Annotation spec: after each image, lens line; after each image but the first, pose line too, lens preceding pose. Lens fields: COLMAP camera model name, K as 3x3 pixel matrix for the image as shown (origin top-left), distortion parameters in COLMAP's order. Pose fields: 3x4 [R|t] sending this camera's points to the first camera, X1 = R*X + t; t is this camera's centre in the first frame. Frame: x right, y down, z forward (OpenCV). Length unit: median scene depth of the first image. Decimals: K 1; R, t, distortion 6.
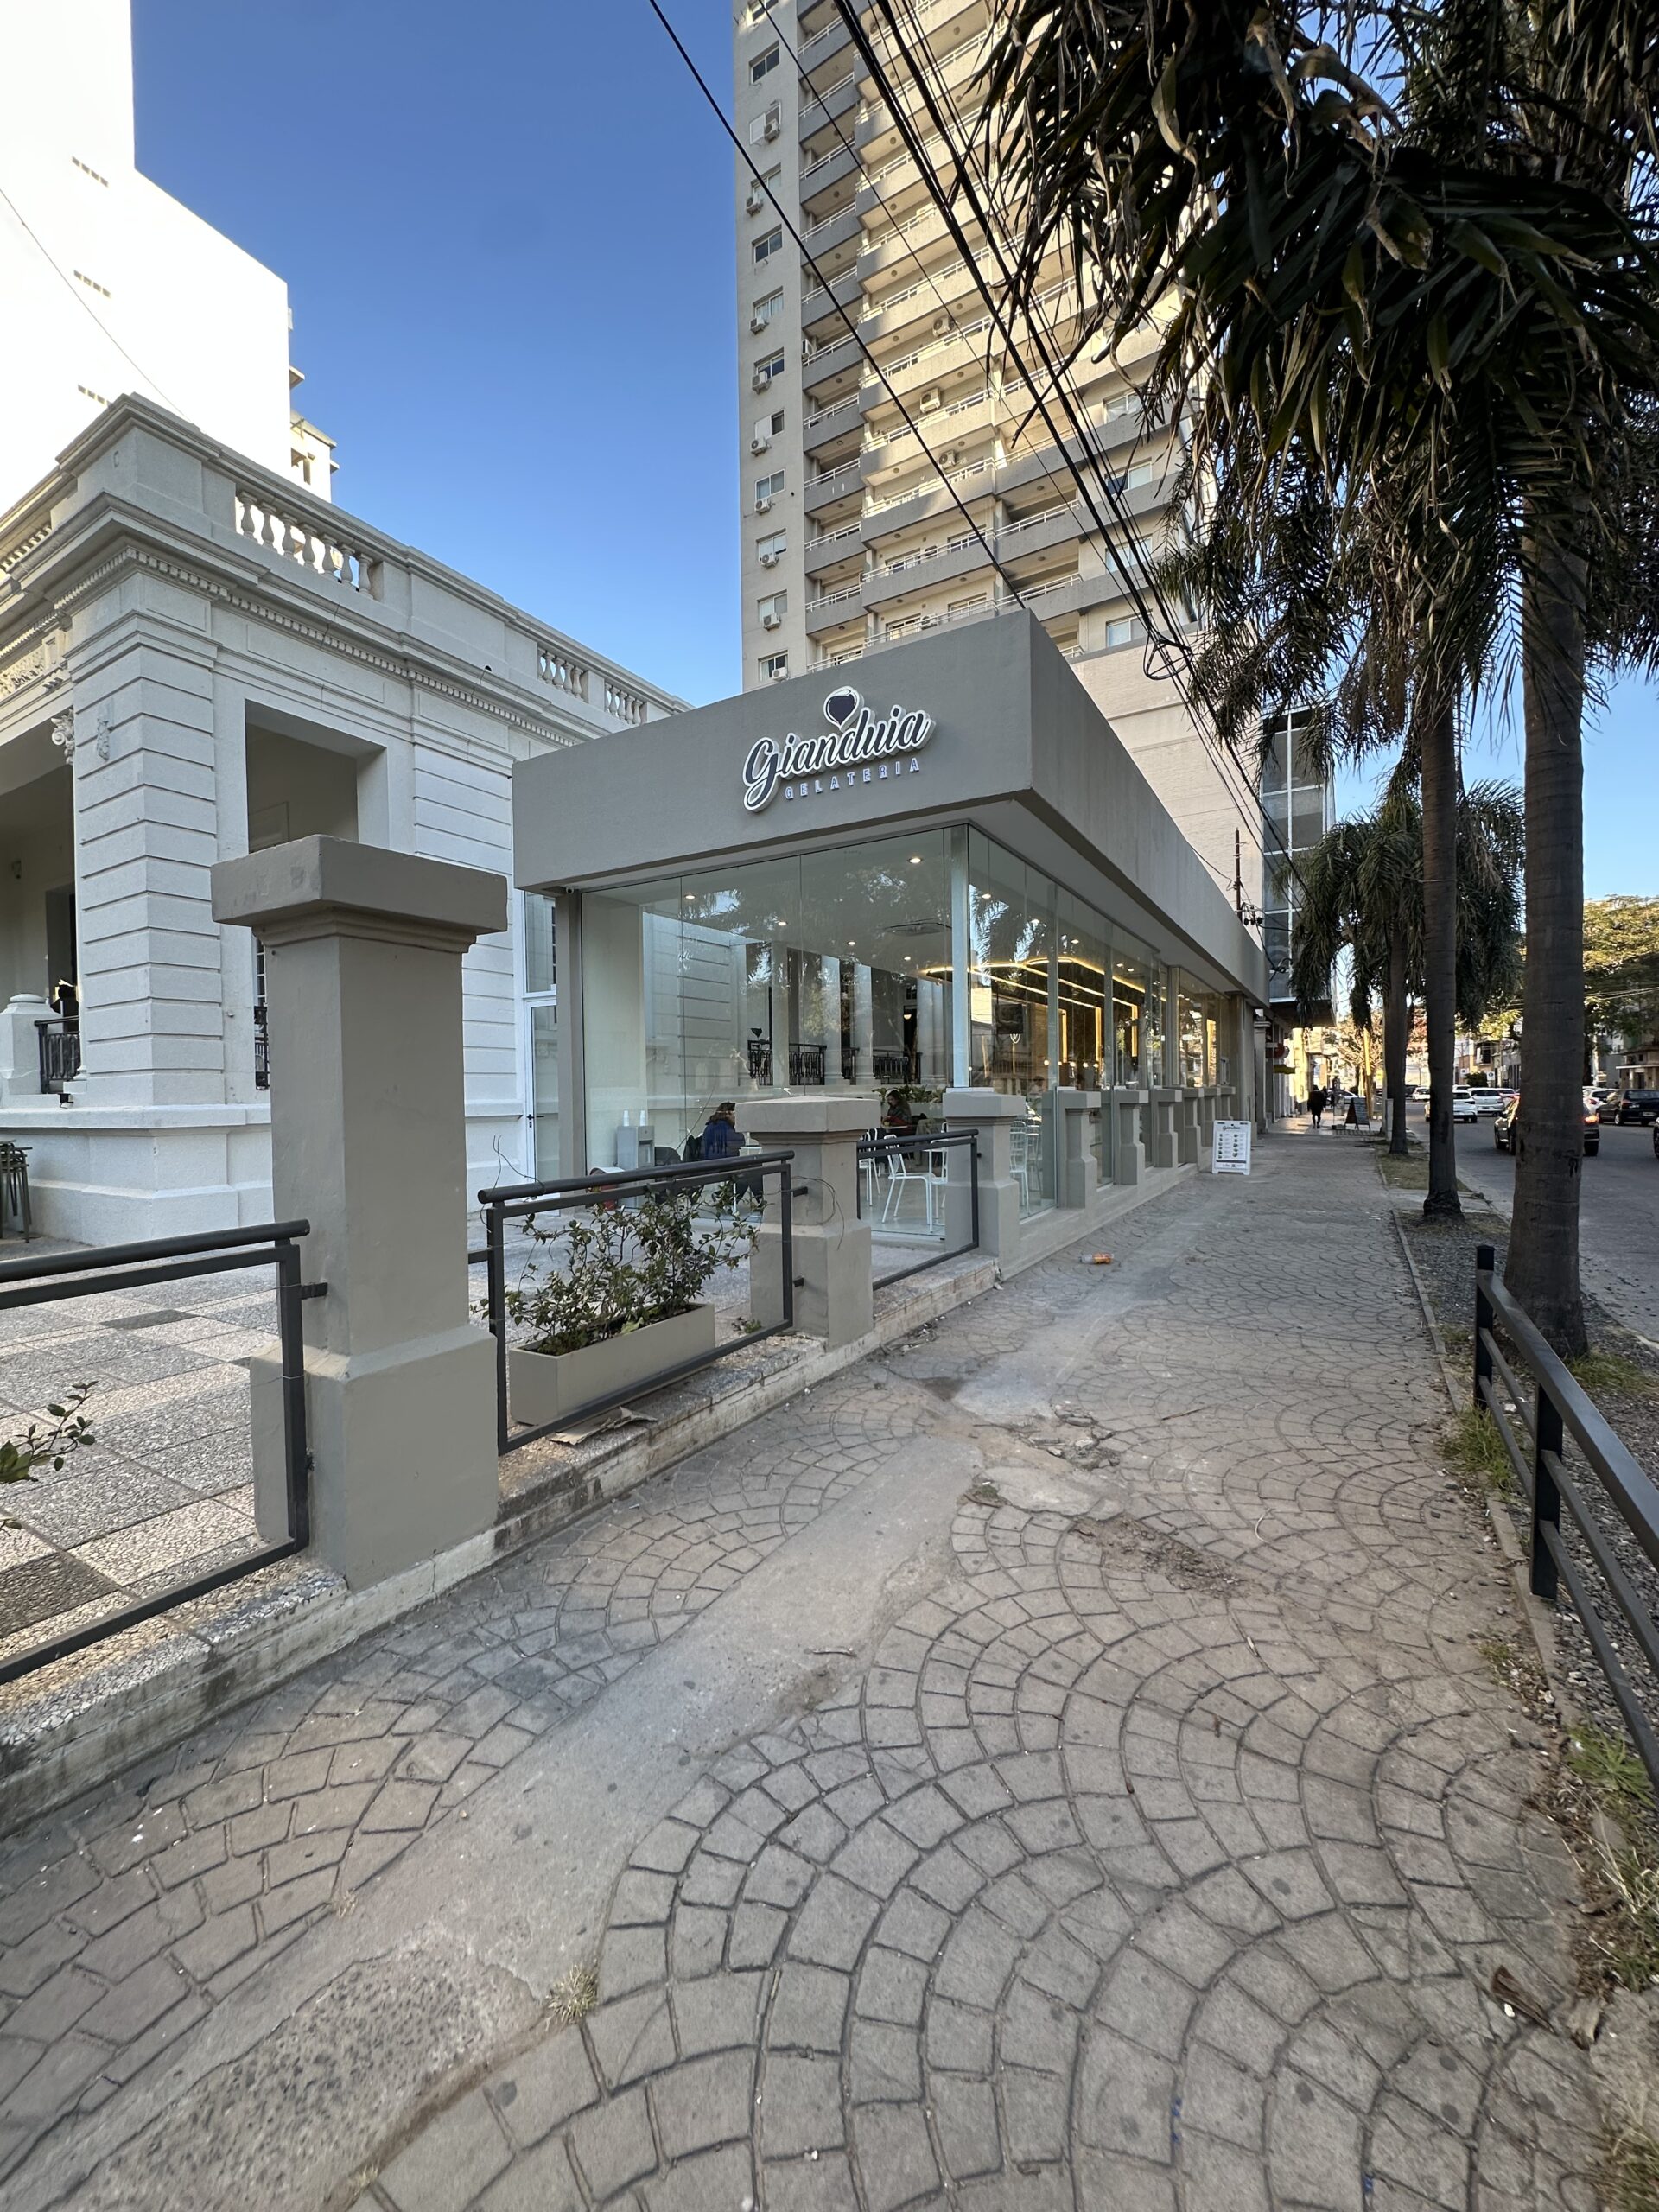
lens RADIAL K [[890.7, 0, 829.5], [0, 890.7, 1106.0], [0, 0, 1]] dist [-0.001372, -0.000058]
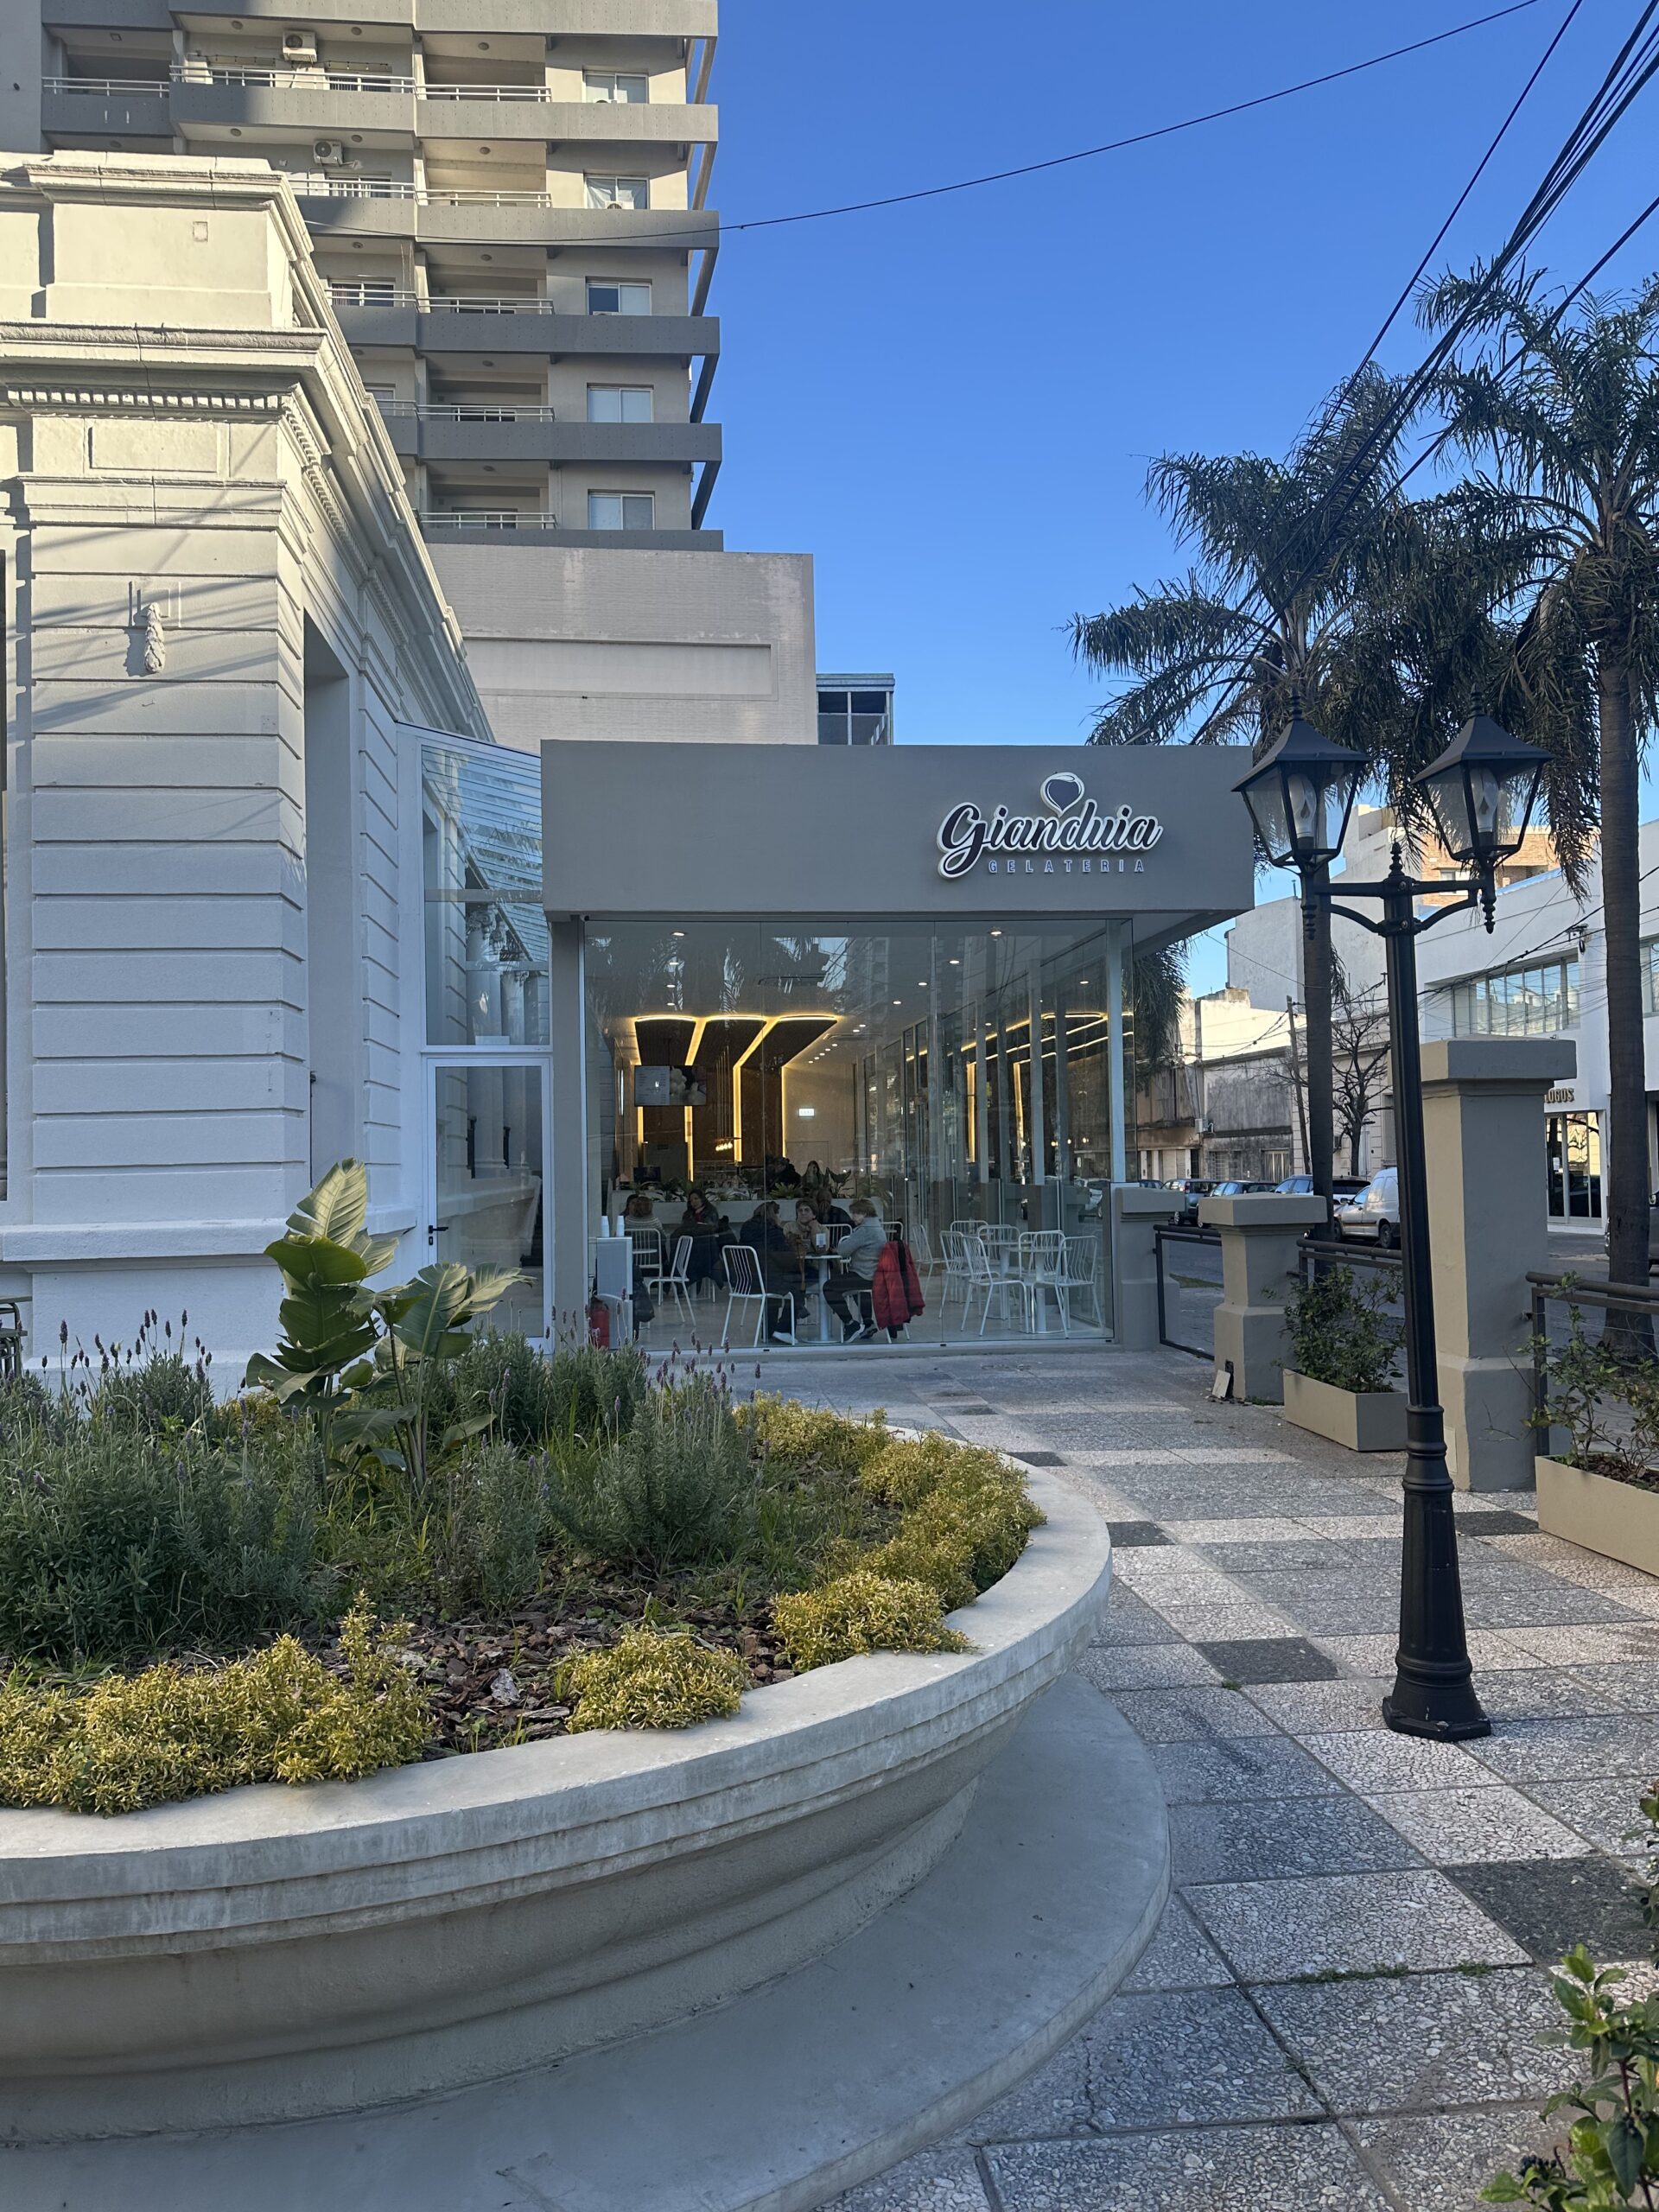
lens RADIAL K [[1561.3, 0, 829.5], [0, 1561.3, 1106.0], [0, 0, 1]] dist [0.062814, -0.000356]
pose [[0.802104, 0.025185, 0.596653, -1.143875], [0.014783, 0.997967, -0.061997, -0.006865], [-0.597001, 0.058548, 0.800101, -0.179372]]
